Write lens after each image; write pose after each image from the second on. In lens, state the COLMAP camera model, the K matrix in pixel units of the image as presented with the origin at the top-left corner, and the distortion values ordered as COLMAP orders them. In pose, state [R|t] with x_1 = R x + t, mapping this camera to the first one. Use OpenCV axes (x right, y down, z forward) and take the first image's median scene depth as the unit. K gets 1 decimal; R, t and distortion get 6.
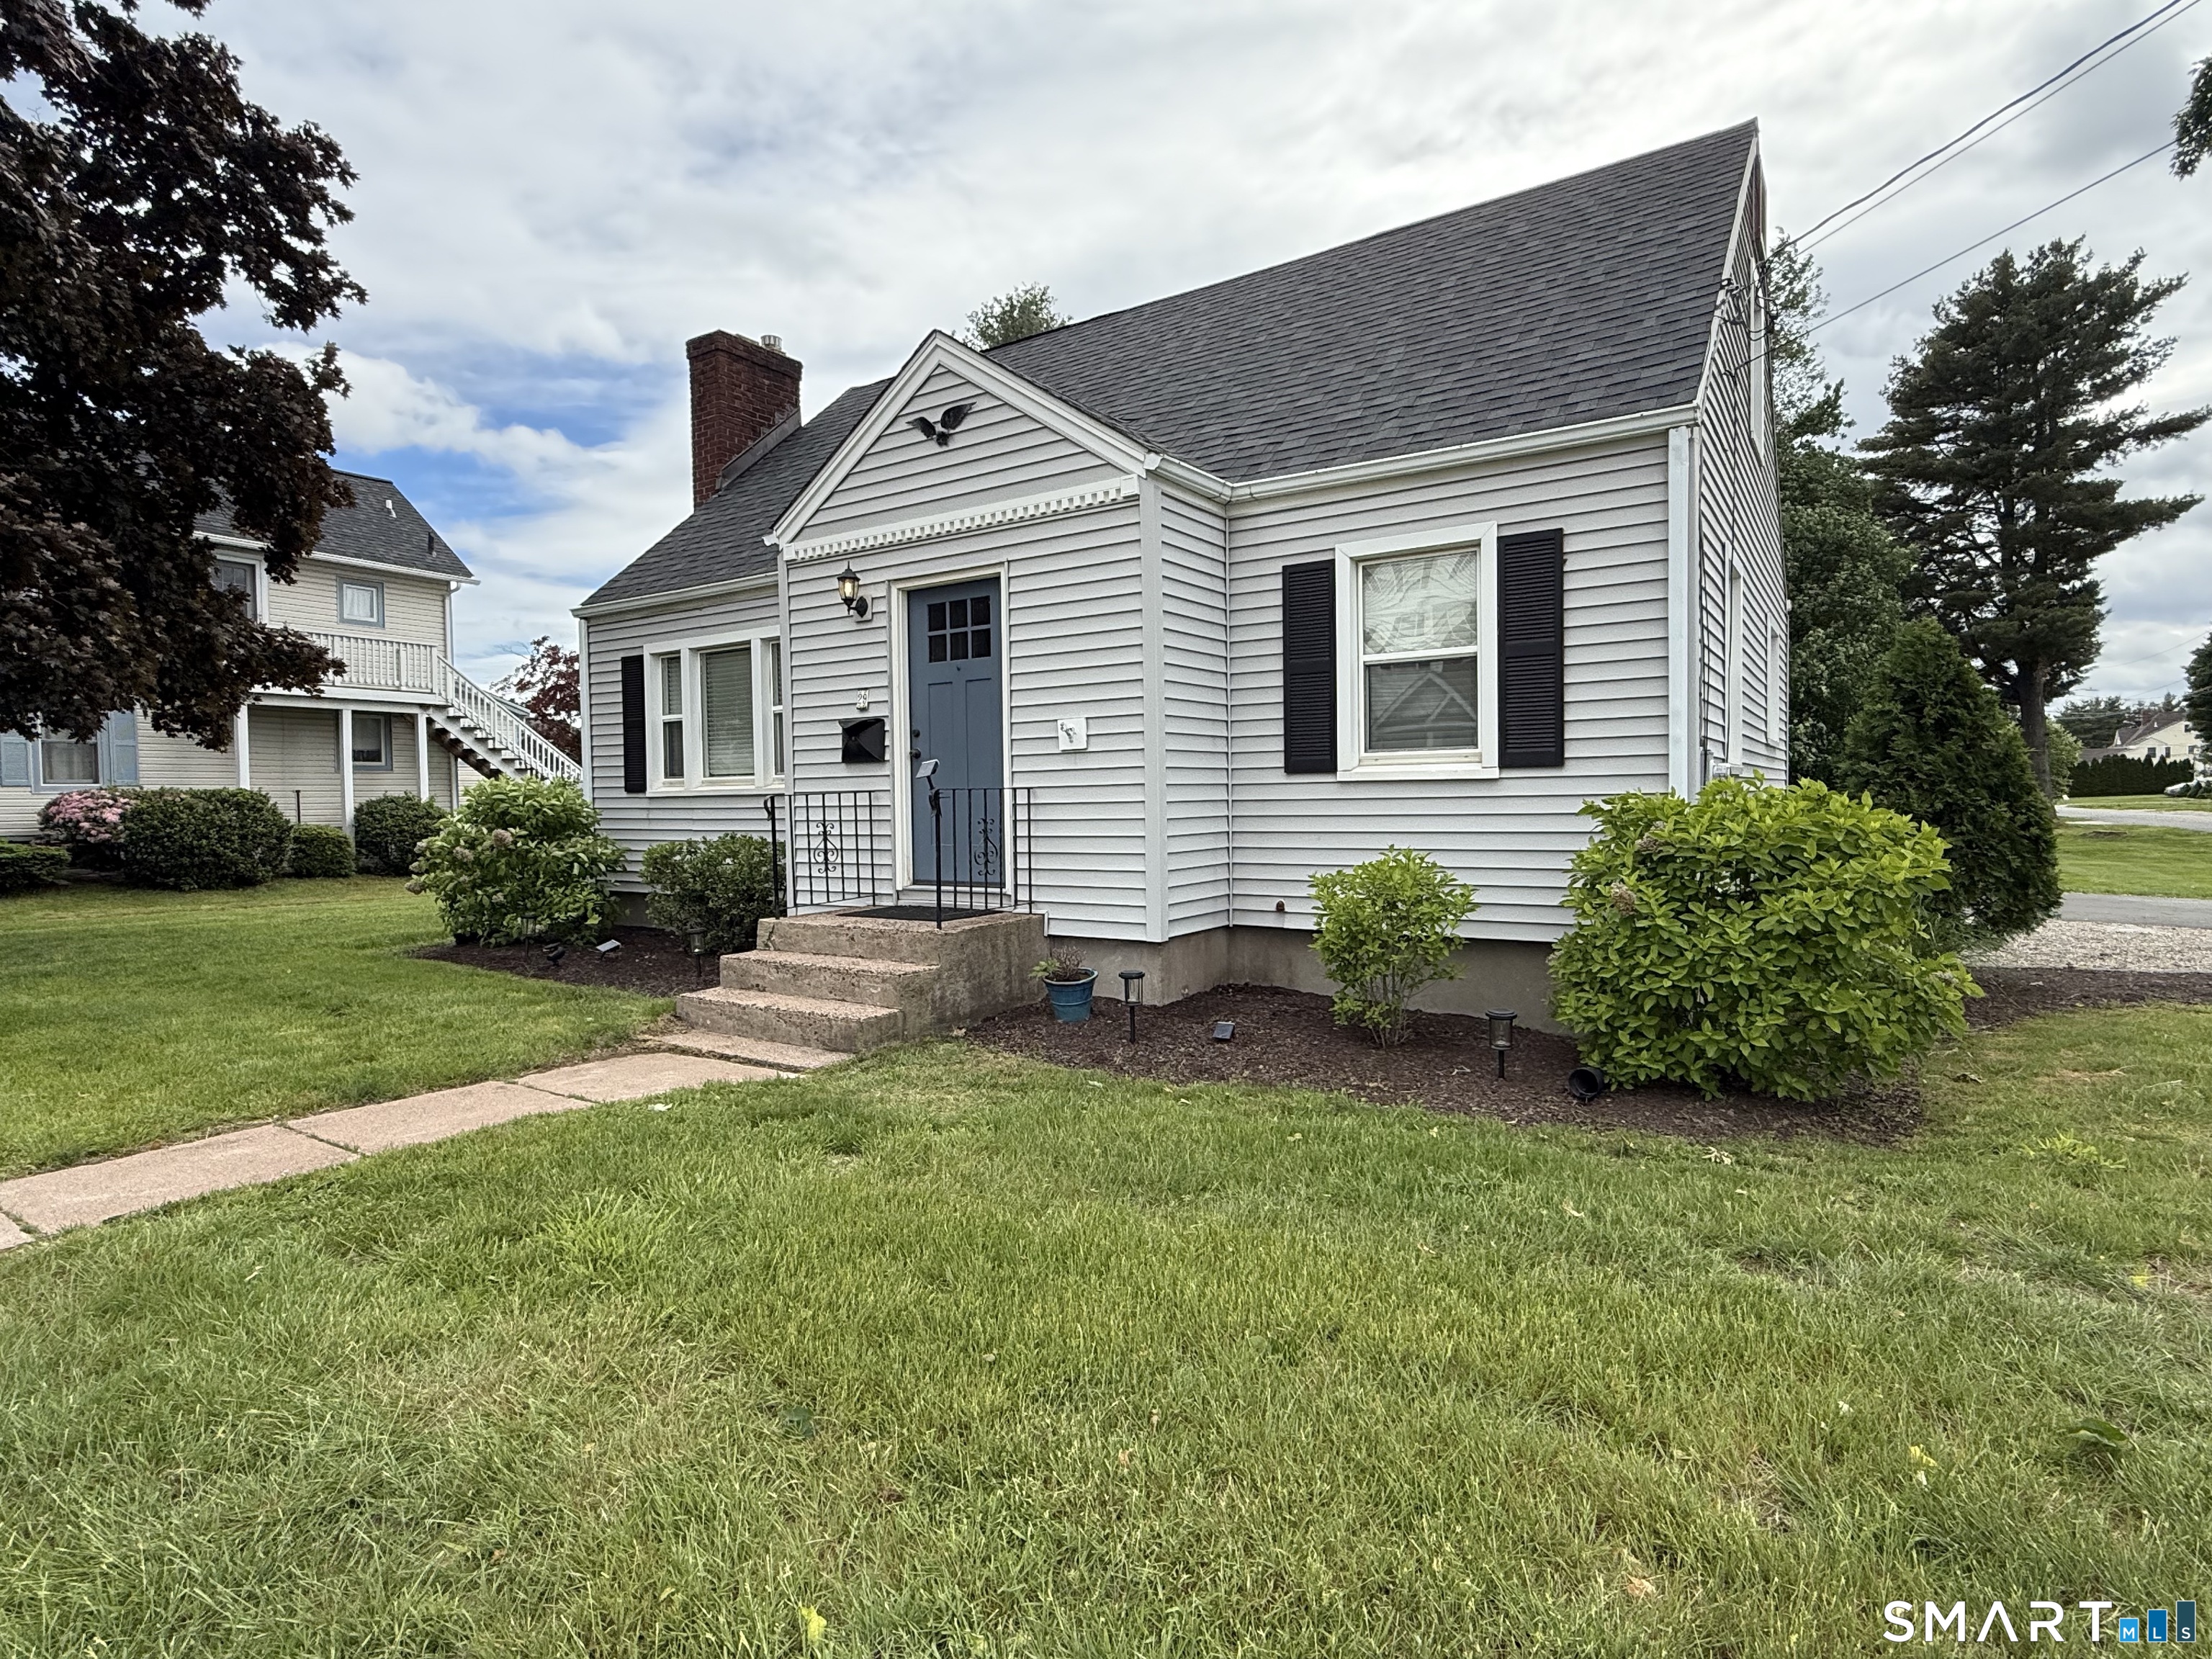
lens RADIAL K [[1148.5, 0, 1108.4], [0, 1148.5, 827.3], [0, 0, 1]] dist [-0.003007, 0.000751]
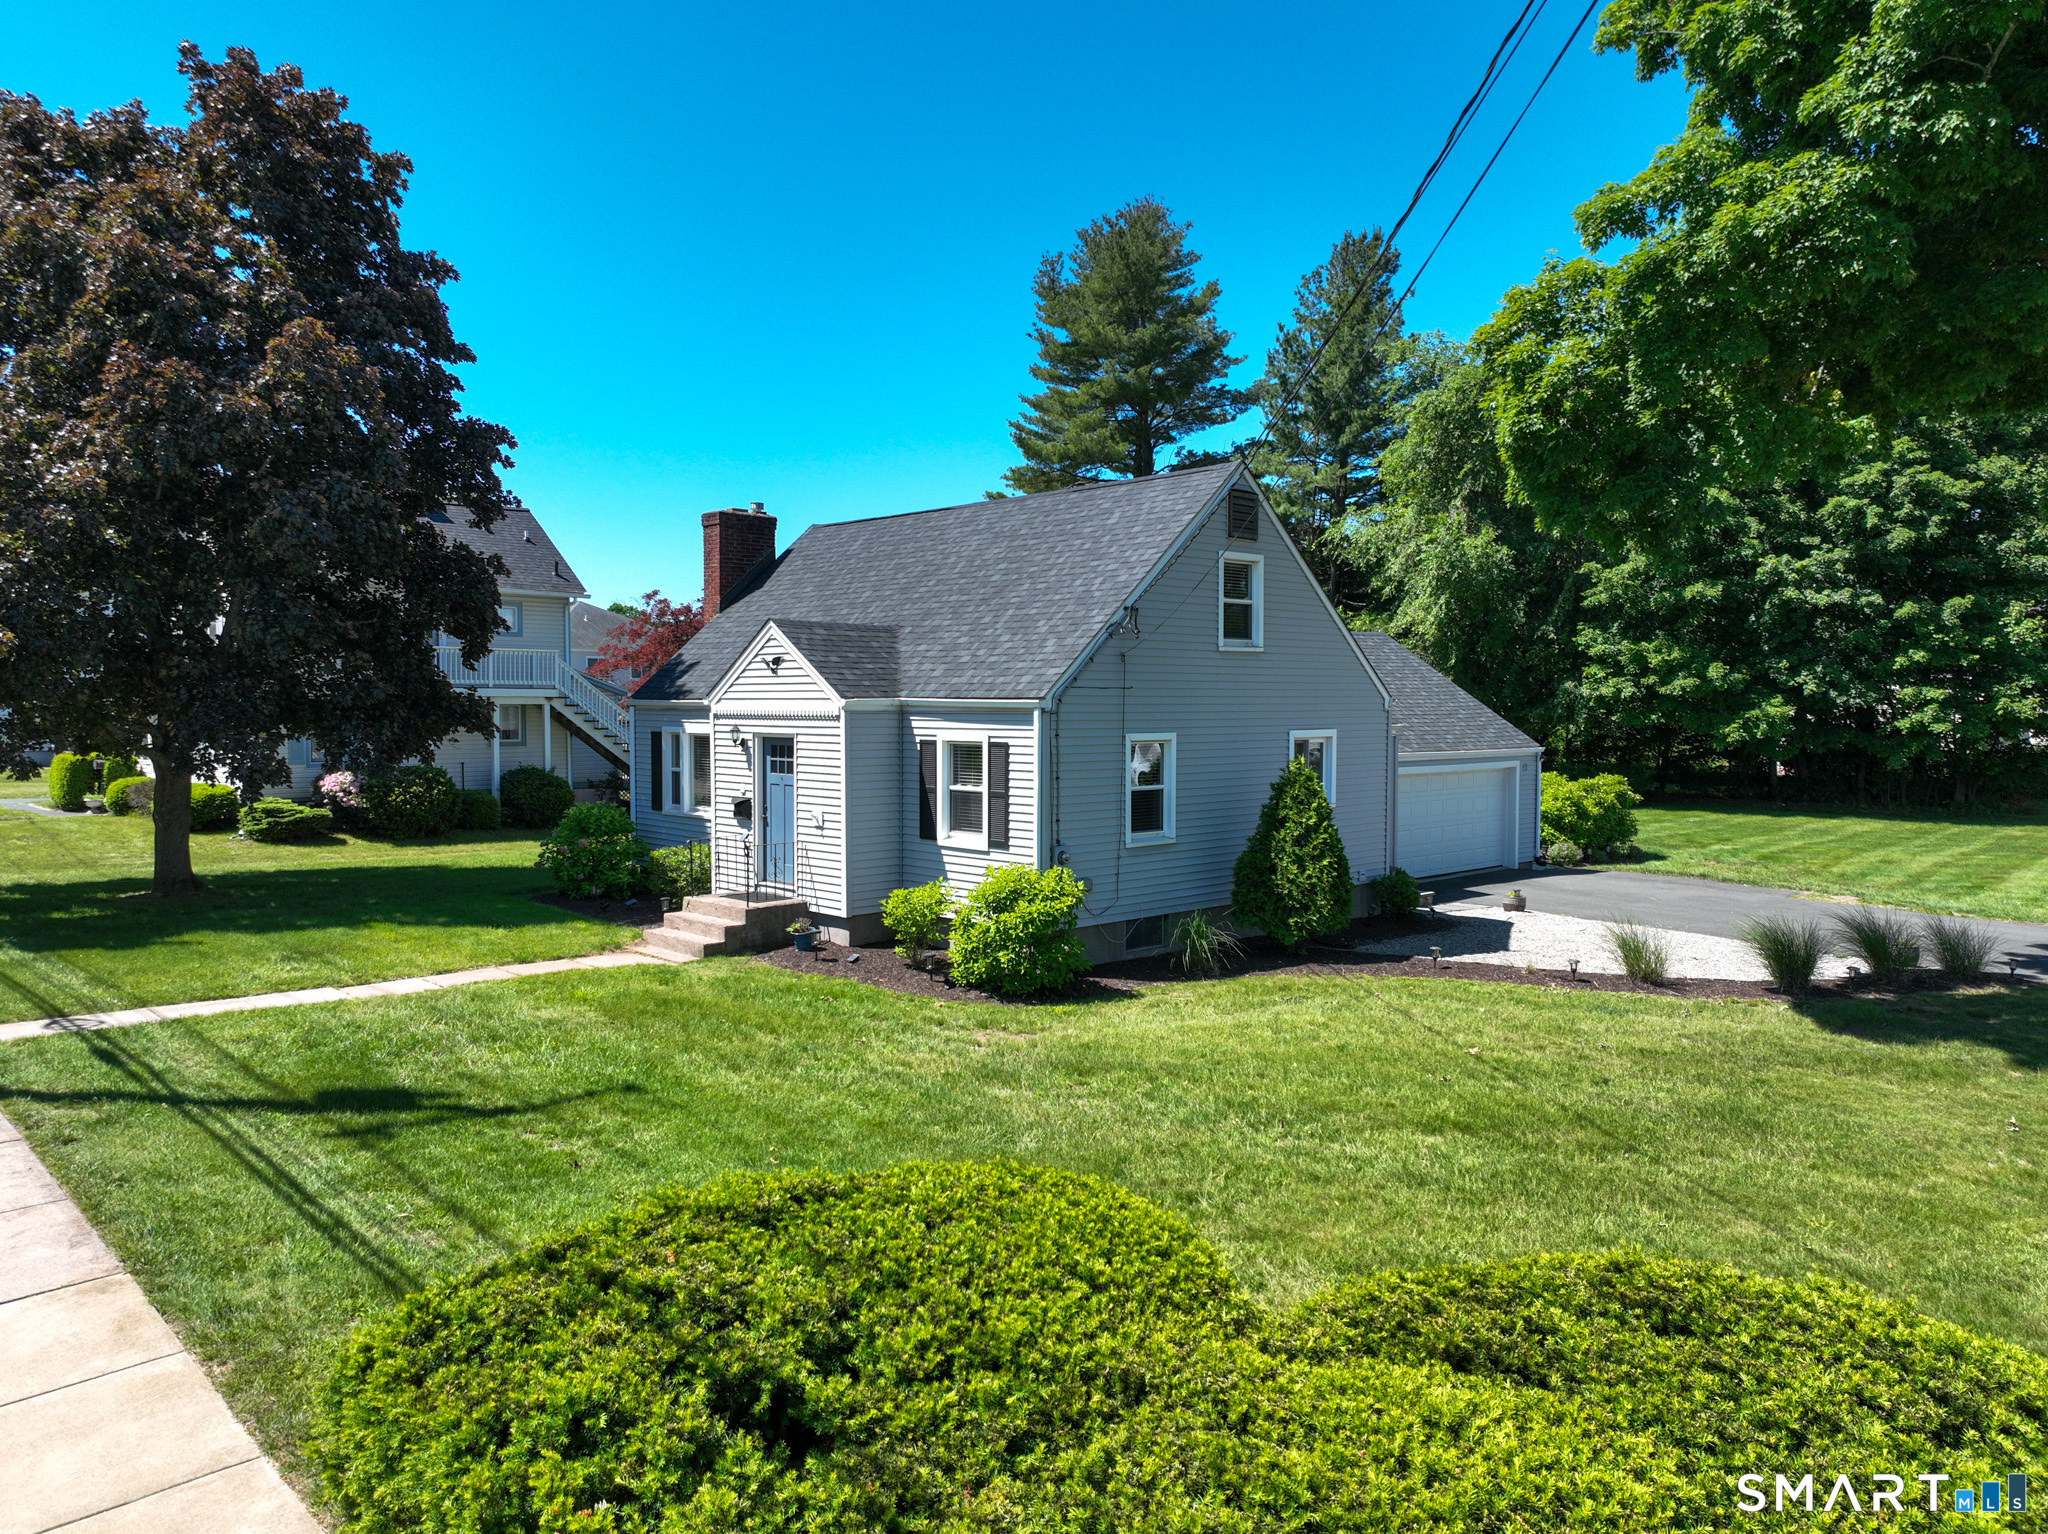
lens RADIAL K [[1419.0, 0, 1022.3], [0, 1419.0, 767.8], [0, 0, 1]] dist [0.001657, -0.000336]
pose [[0.976012, 0.030737, -0.215534, 0.766344], [-0.027124, 0.999438, 0.019701, -0.200591], [0.216019, -0.013382, 0.976297, -1.267046]]
